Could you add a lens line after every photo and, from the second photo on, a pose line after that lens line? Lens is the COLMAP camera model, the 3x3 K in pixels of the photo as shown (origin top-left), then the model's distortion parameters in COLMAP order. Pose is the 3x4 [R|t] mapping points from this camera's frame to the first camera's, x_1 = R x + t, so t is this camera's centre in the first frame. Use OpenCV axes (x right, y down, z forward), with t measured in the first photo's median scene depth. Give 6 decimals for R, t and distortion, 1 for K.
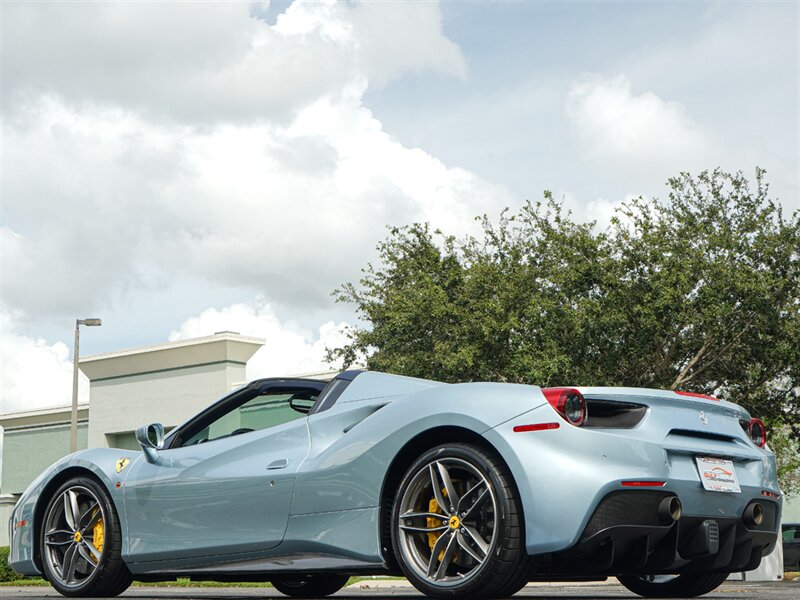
lens RADIAL K [[1556.3, 0, 400.0], [0, 1556.3, 300.0], [0, 0, 1]] dist [-0.007619, 0.102651]
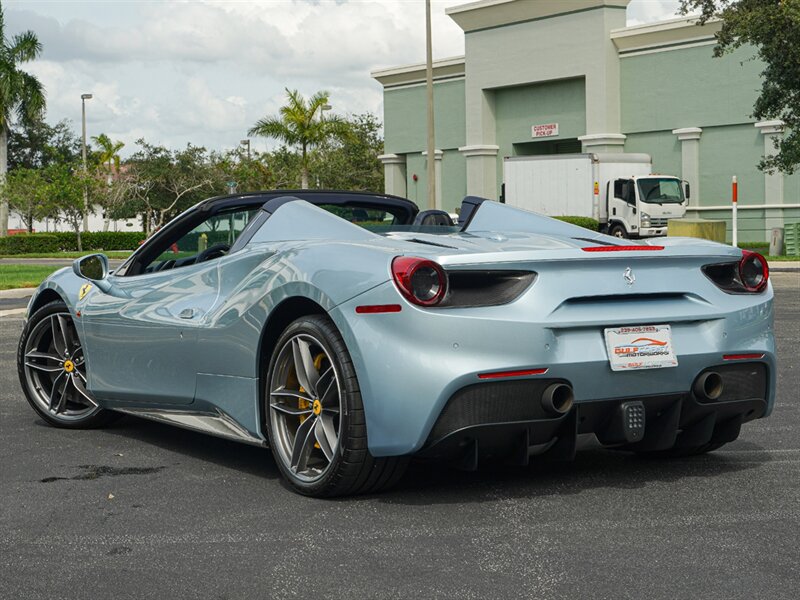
lens RADIAL K [[1665.3, 0, 400.0], [0, 1665.3, 300.0], [0, 0, 1]] dist [-0.013593, 0.010979]
pose [[0.959143, -0.000515, -0.282920, 0.073802], [0.065888, 0.972909, 0.221602, -0.025189], [0.275141, -0.231189, 0.933193, 0.035901]]
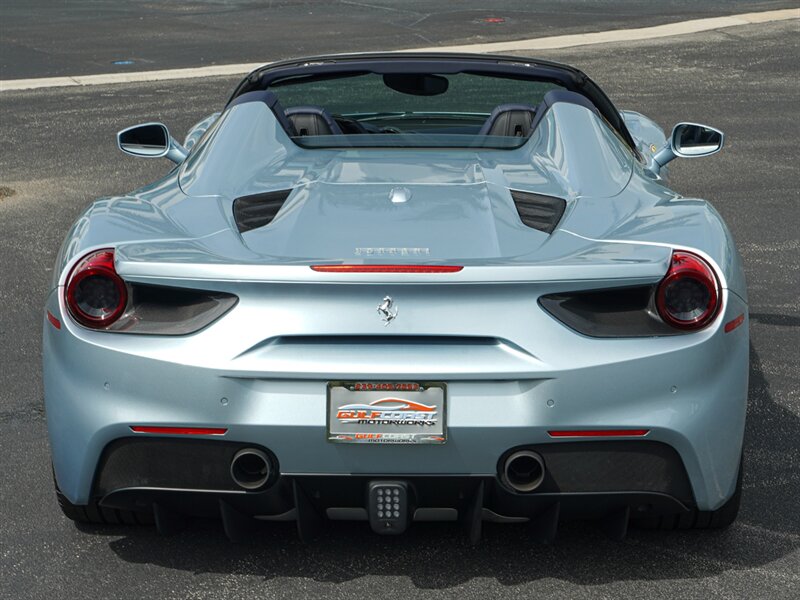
lens RADIAL K [[2183.8, 0, 371.9], [0, 2183.8, 300.0], [0, 0, 1]] dist [0.043212, -0.038163]
pose [[0.619338, 0.192170, -0.761243, 0.181195], [0.151029, 0.922314, 0.355706, -0.048128], [0.770462, -0.335272, 0.542201, 0.127876]]
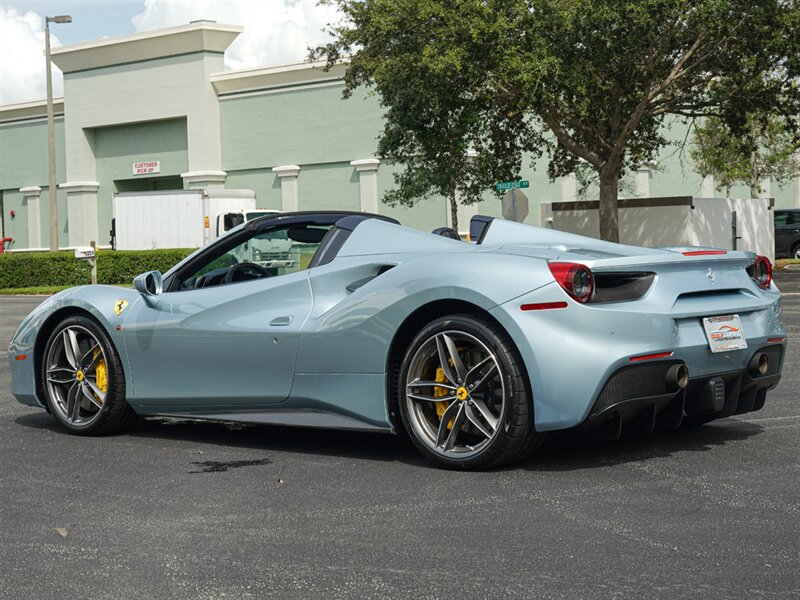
lens RADIAL K [[1593.3, 0, 413.6], [0, 1593.3, 279.9], [0, 0, 1]] dist [0.000983, -0.042049]
pose [[0.999472, -0.028204, 0.016146, -0.002323], [0.024331, 0.978758, 0.203570, -0.029955], [-0.021544, -0.203070, 0.978927, 0.002644]]
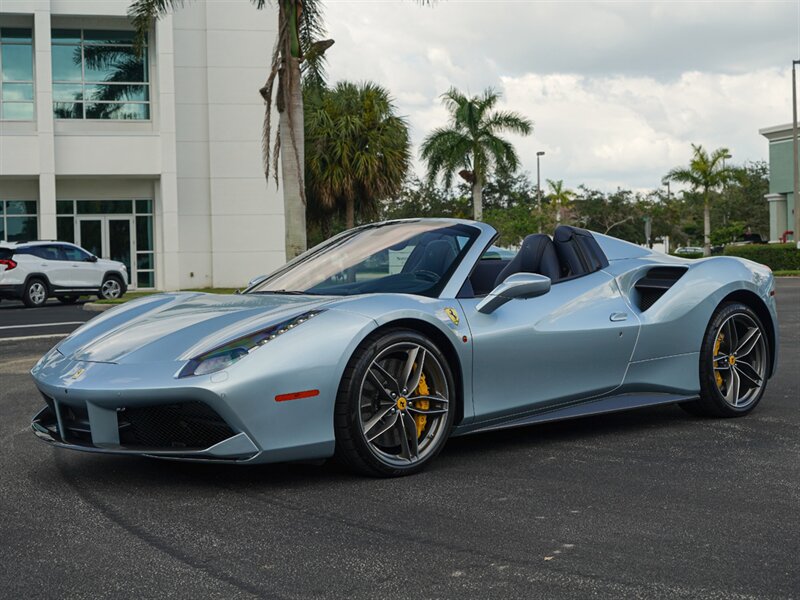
lens RADIAL K [[1419.6, 0, 400.0], [0, 1419.6, 300.0], [0, 0, 1]] dist [-0.014948, 0.105558]
pose [[0.840681, -0.001680, -0.541528, 0.179307], [0.121169, 0.975225, 0.185080, -0.062341], [0.527801, -0.221210, 0.820057, -0.163977]]
